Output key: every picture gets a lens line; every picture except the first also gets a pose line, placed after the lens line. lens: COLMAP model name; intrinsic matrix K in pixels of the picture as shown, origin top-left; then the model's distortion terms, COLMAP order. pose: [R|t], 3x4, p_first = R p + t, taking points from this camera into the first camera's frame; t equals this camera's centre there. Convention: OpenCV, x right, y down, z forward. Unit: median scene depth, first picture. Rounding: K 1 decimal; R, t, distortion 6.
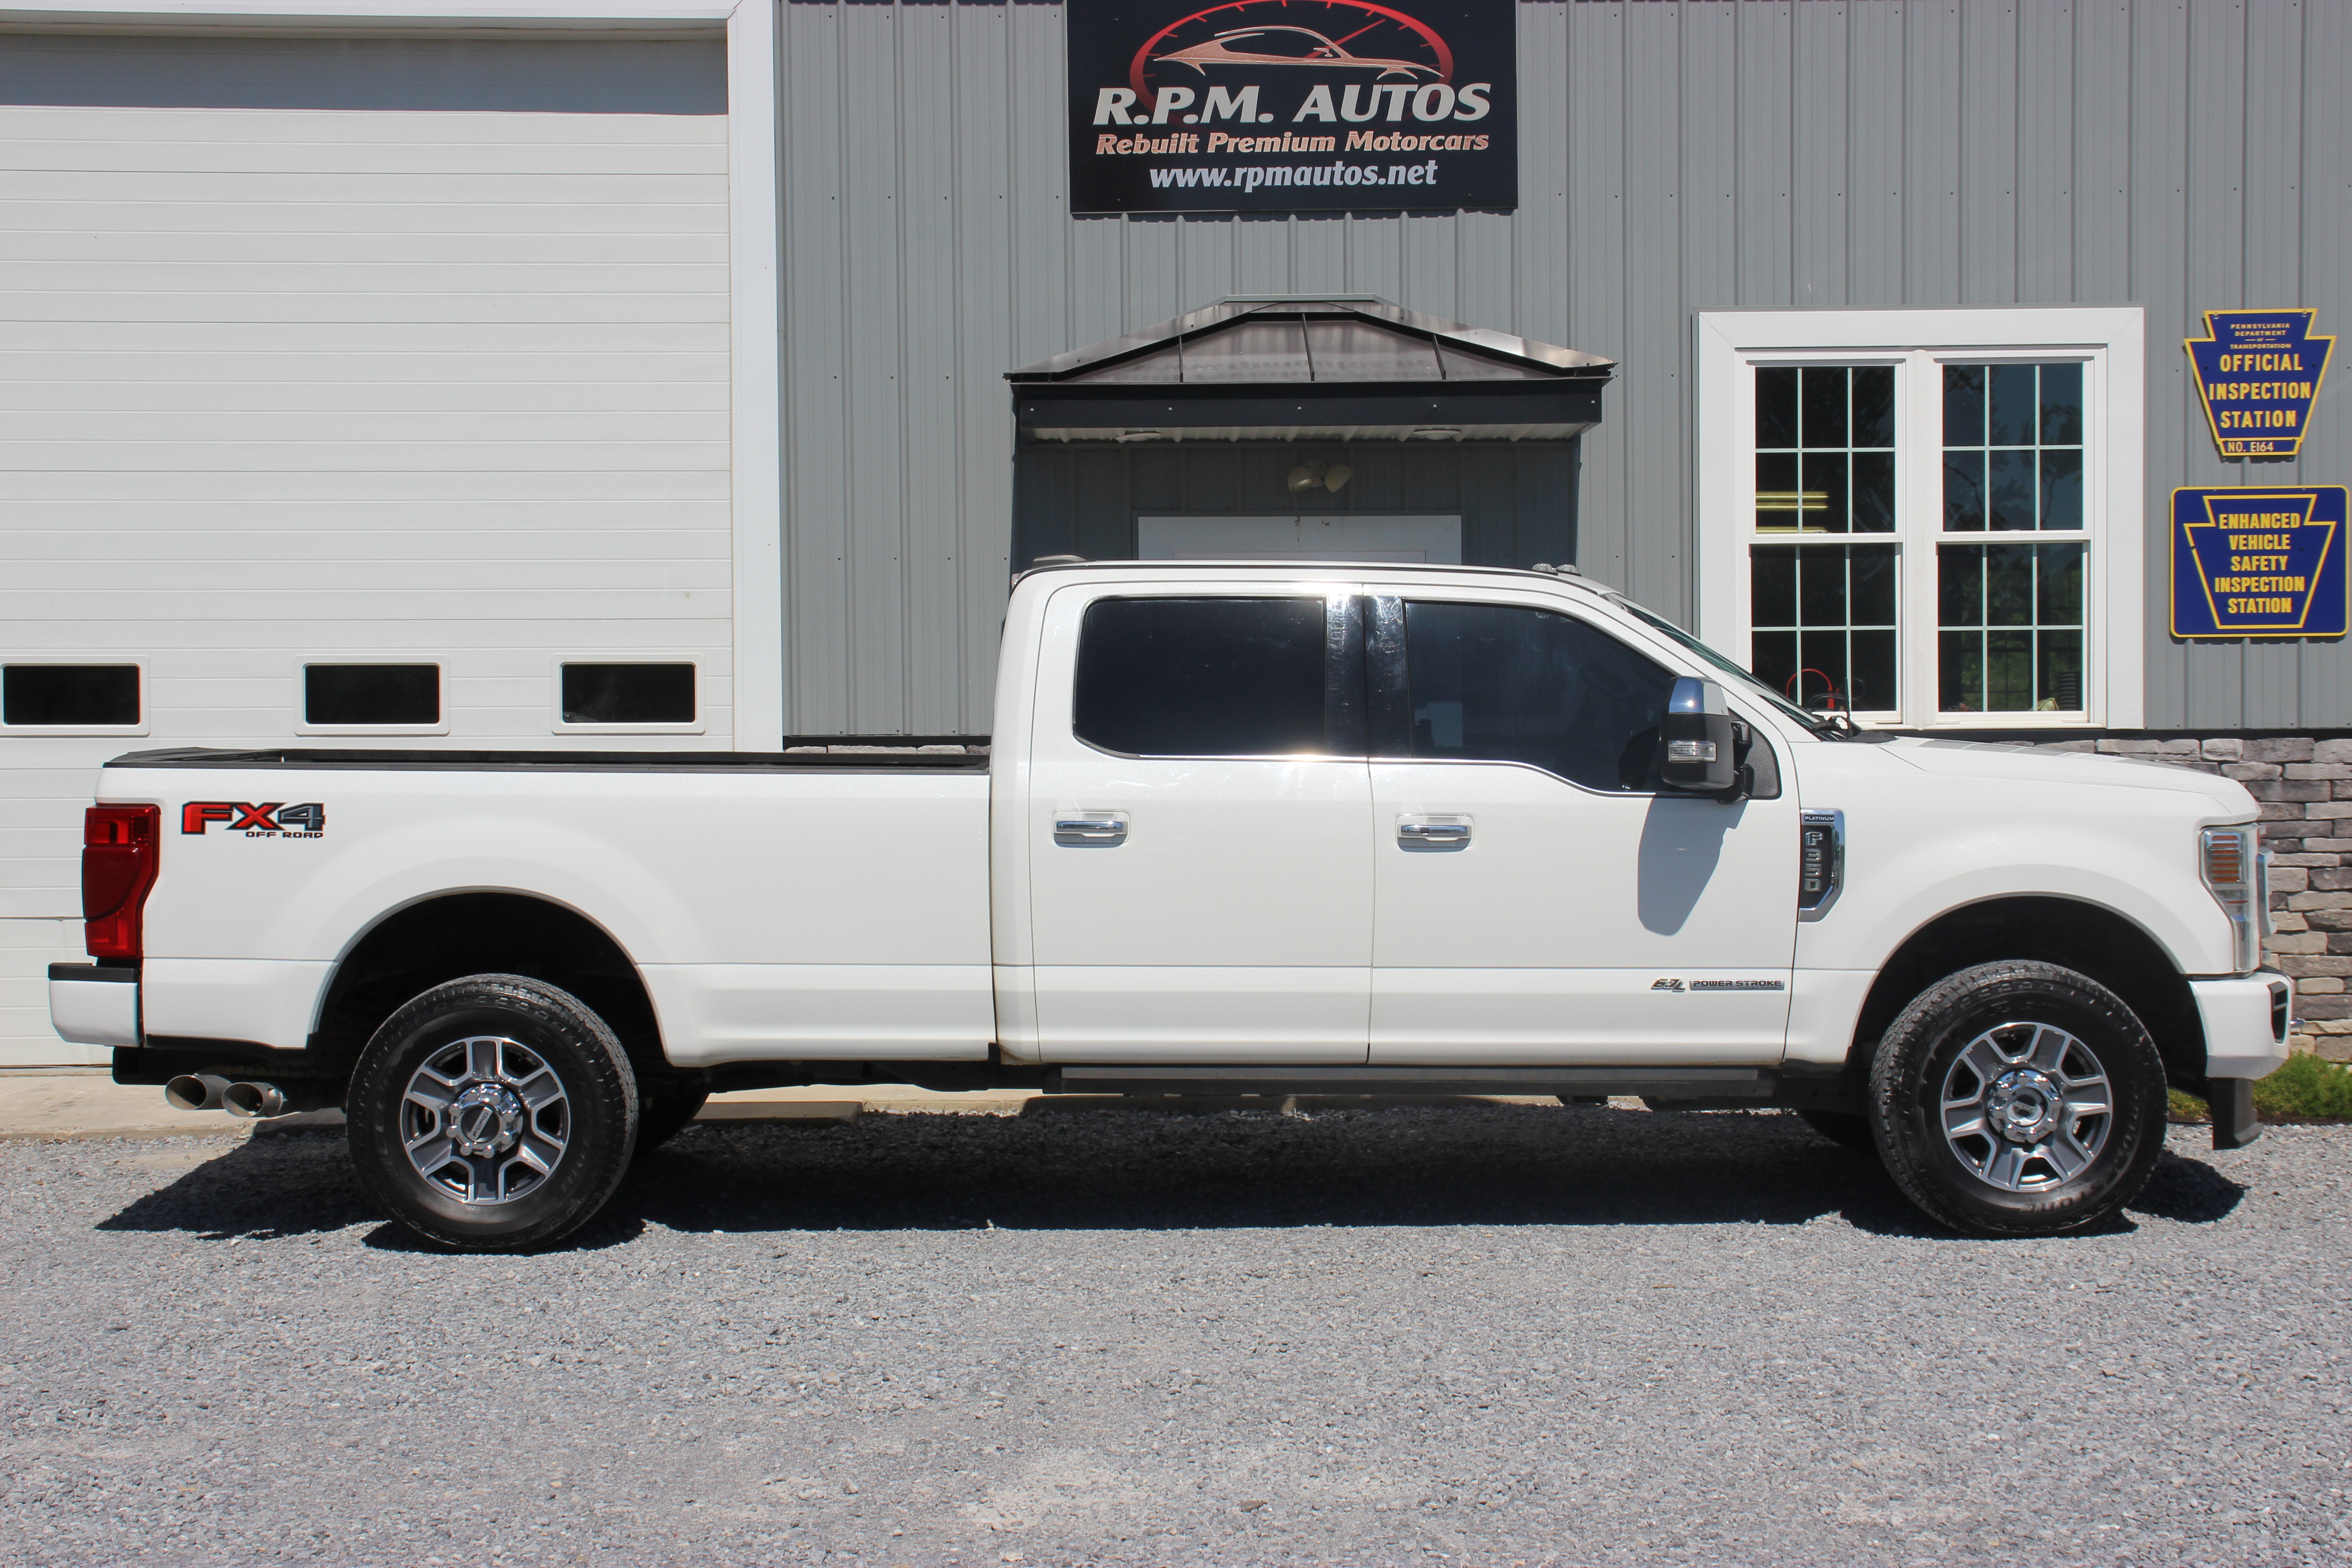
lens RADIAL K [[3313.0, 0, 1192.2], [0, 3313.0, 795.7], [0, 0, 1]] dist [0.008063, 0.381951]
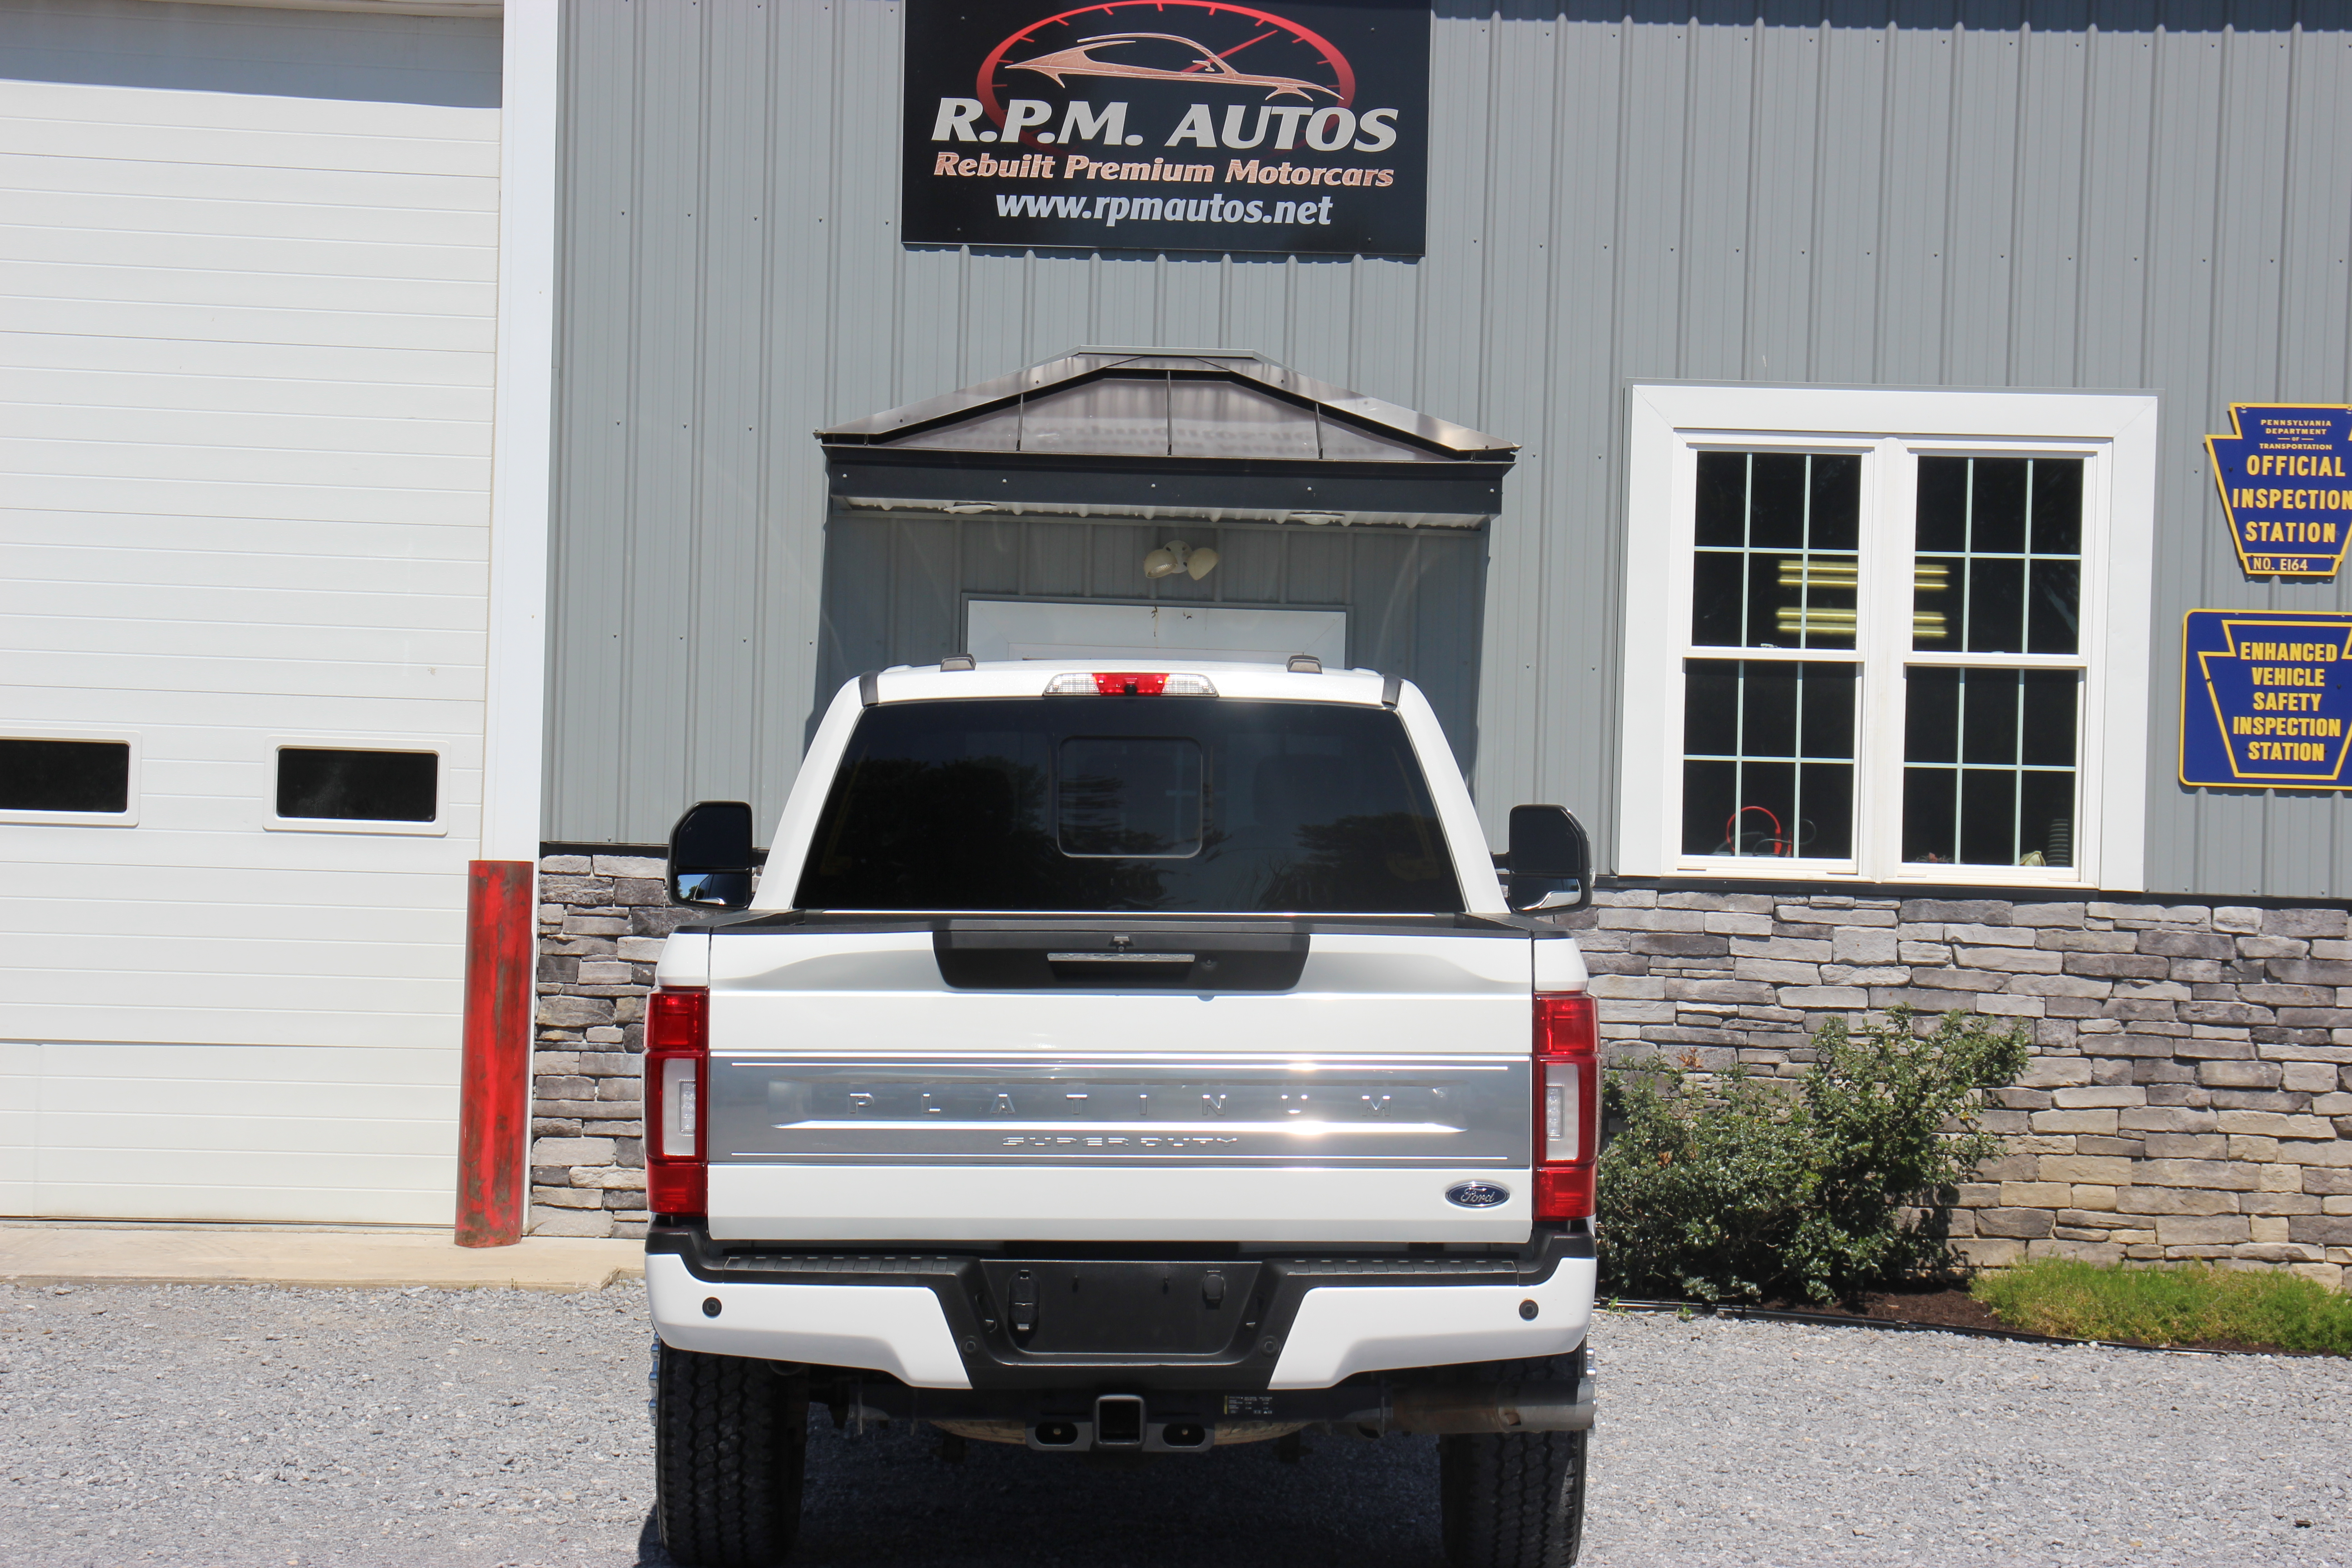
lens RADIAL K [[4884.7, 0, 1176.0], [0, 4884.7, 784.0], [0, 0, 1]] dist [0.280109, 0.637599]
pose [[0.999316, 0.036057, 0.008271, 0.028533], [-0.035748, 0.998752, -0.034879, 0.005288], [-0.009518, 0.034560, 0.999357, -0.259875]]
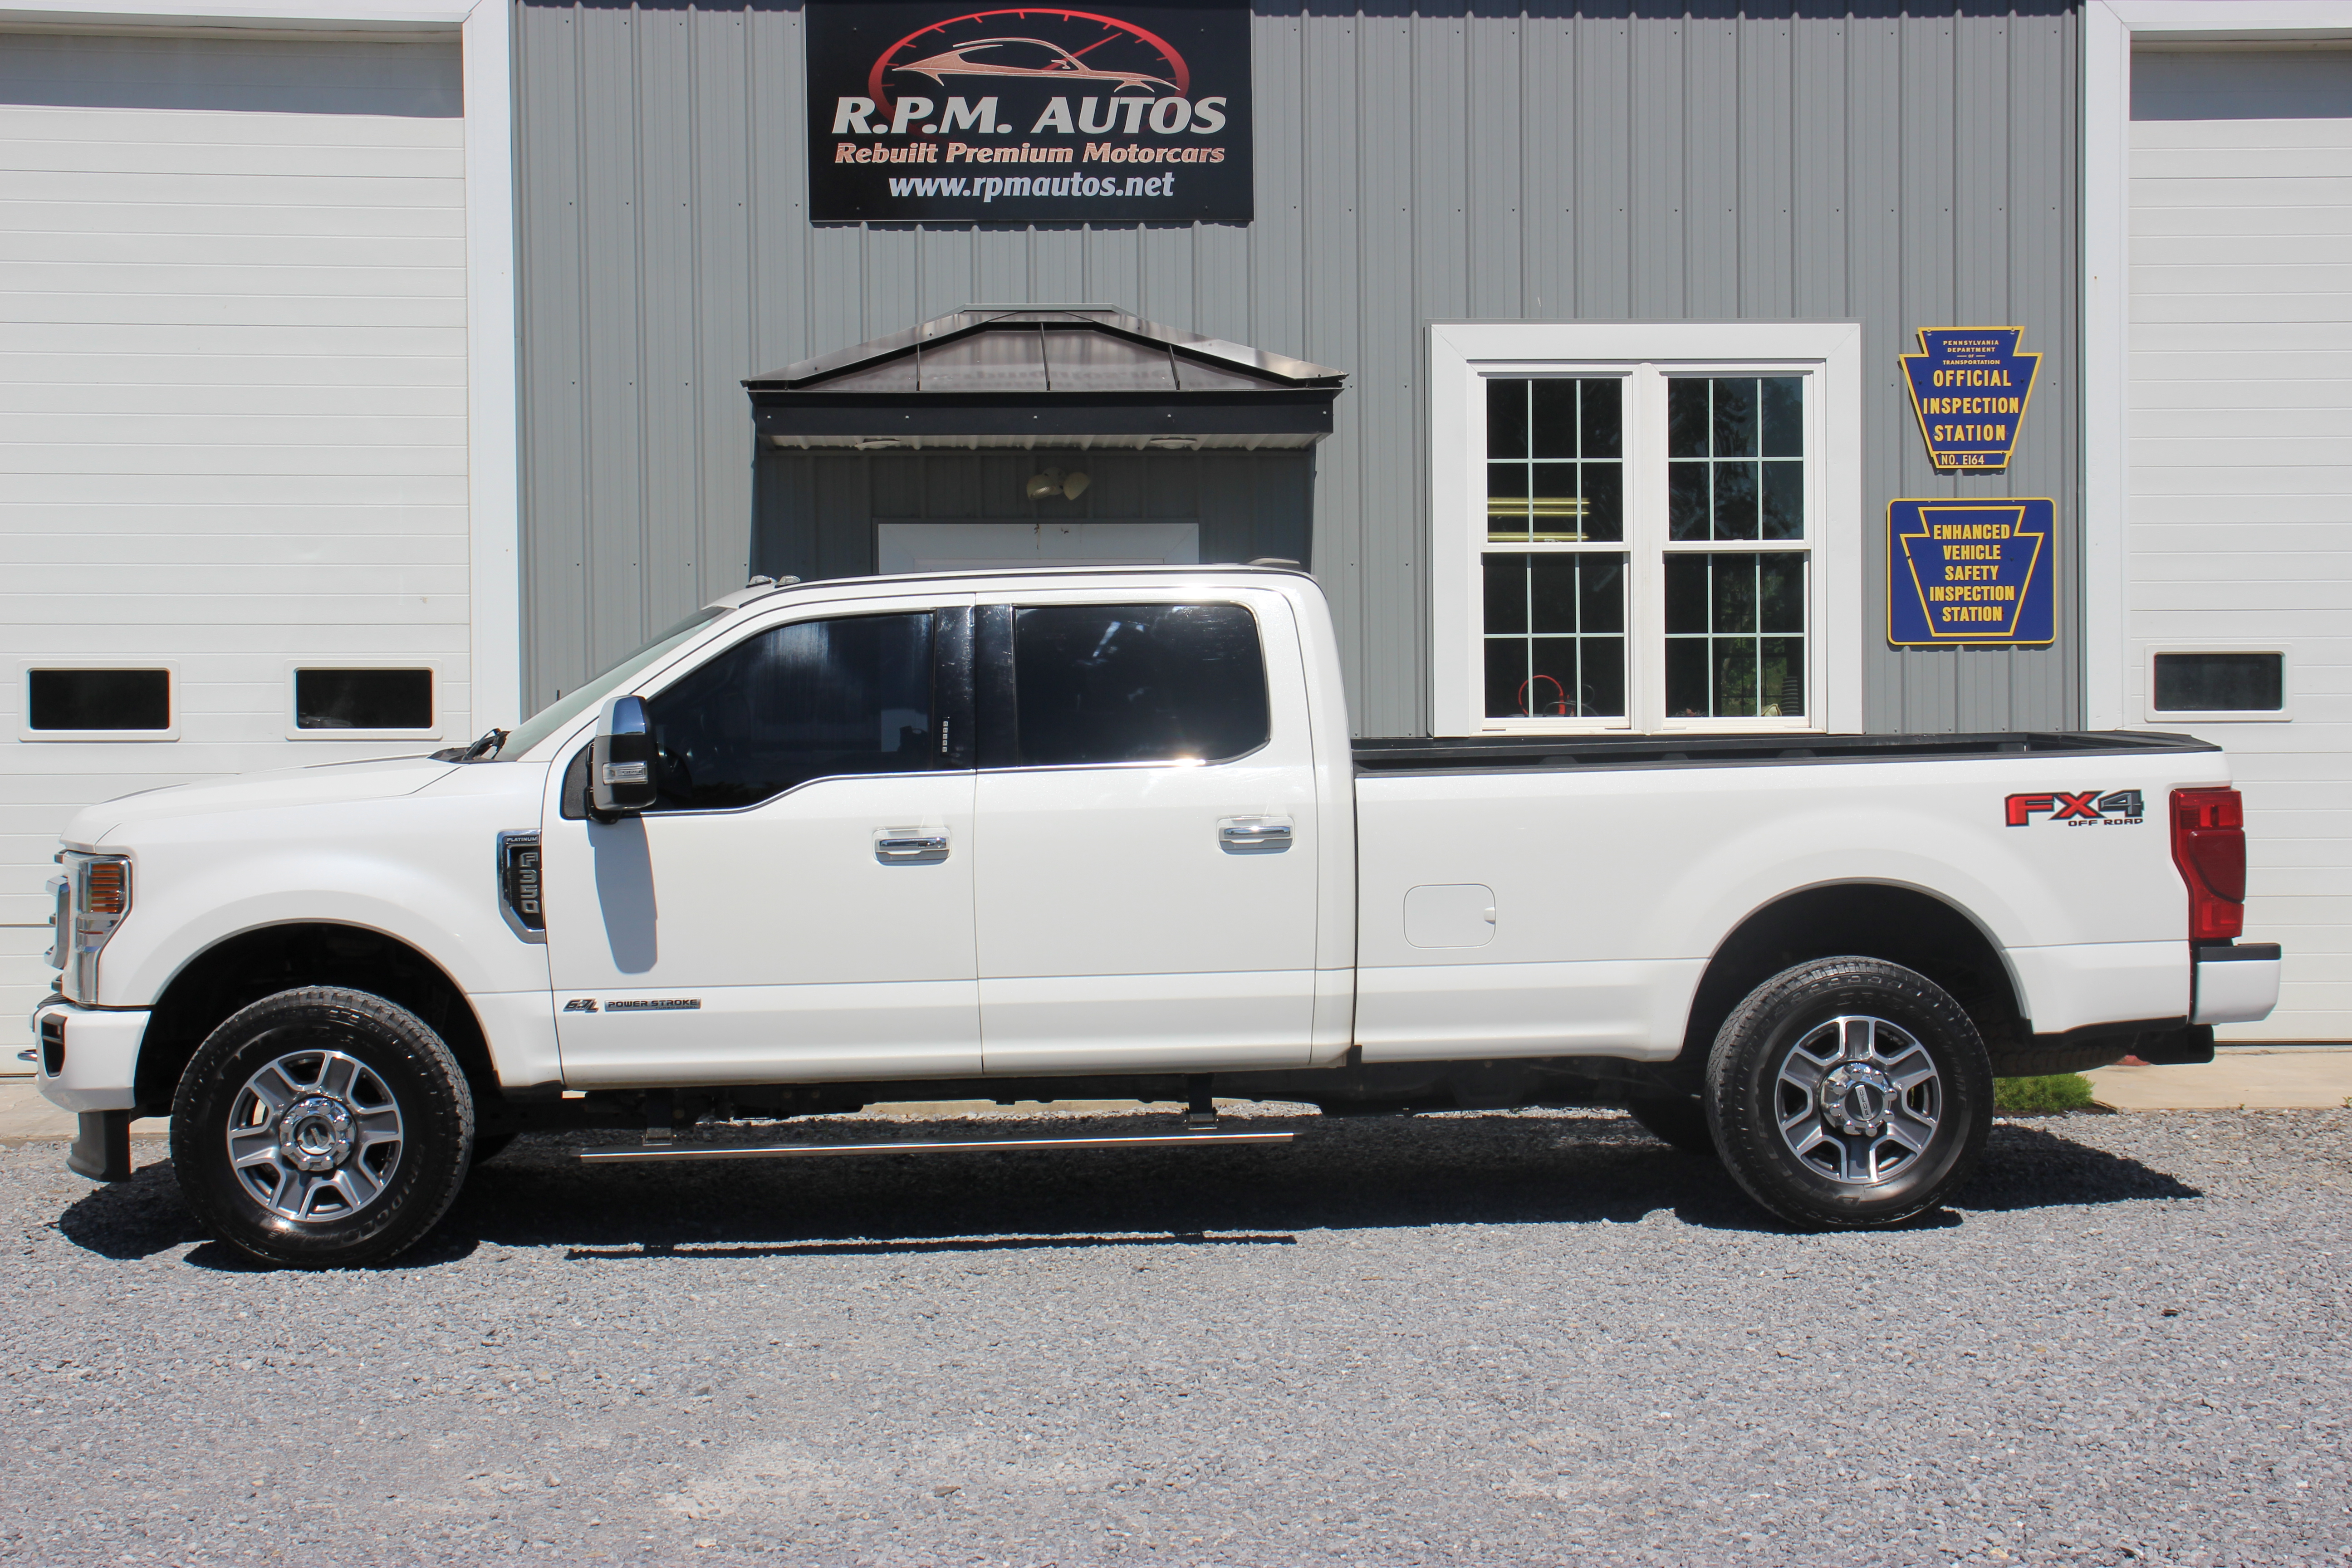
lens RADIAL K [[3350.1, 0, 1176.0], [0, 3350.1, 784.0], [0, 0, 1]] dist [0.016227, 0.362623]
pose [[0.998172, -0.001713, 0.060416, 0.012369], [0.002014, 0.999986, -0.004921, 0.000027], [-0.060407, 0.005033, 0.998161, -0.020399]]
